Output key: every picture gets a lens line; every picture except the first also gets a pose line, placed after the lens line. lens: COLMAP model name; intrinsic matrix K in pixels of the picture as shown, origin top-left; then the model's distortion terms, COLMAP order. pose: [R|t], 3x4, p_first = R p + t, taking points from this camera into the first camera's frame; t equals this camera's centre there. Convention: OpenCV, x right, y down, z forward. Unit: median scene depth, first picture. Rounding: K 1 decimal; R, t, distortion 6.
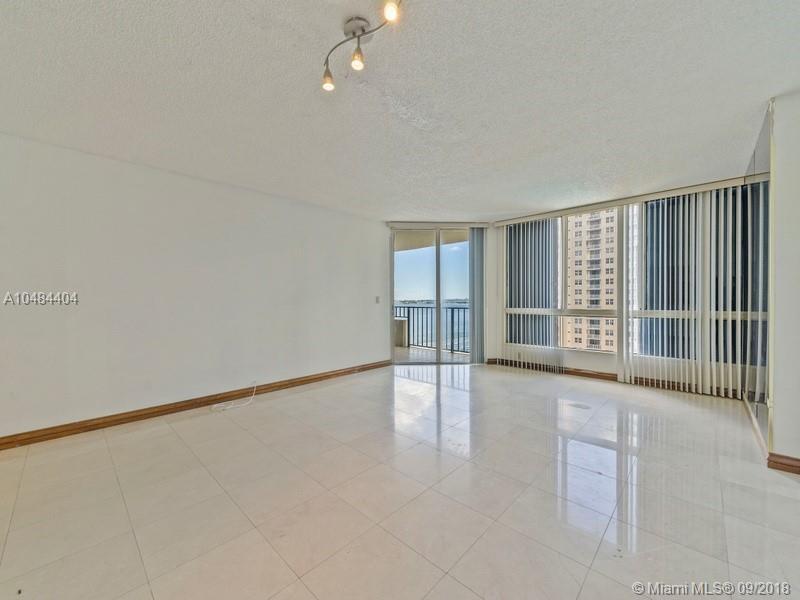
lens RADIAL K [[311.2, 0, 392.8], [0, 311.2, 299.3], [0, 0, 1]] dist [-0.000862, -0.000126]
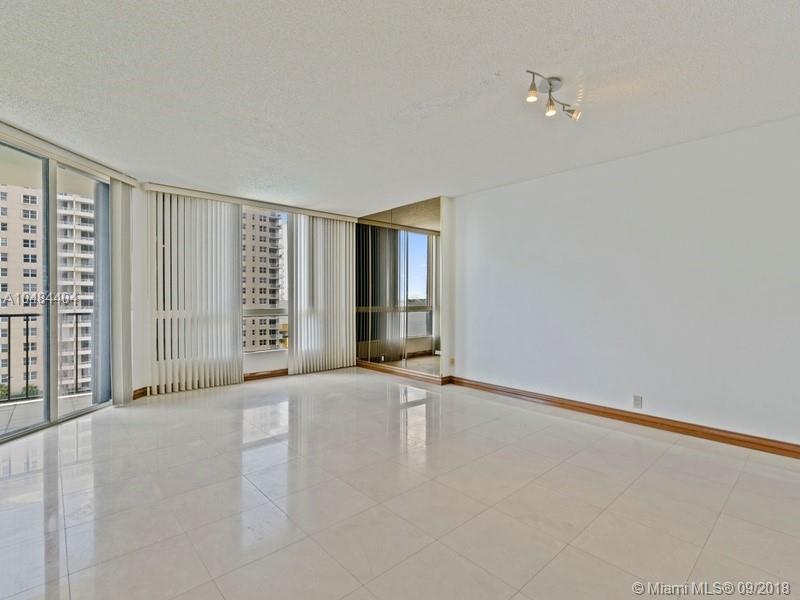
lens RADIAL K [[394.2, 0, 403.5], [0, 394.2, 300.6], [0, 0, 1]] dist [0.011217, -0.004309]
pose [[0.059471, -0.001972, 0.998228, -0.596867], [-0.001317, 0.999997, 0.002054, 0.004055], [-0.998229, -0.001437, 0.059468, 0.509297]]
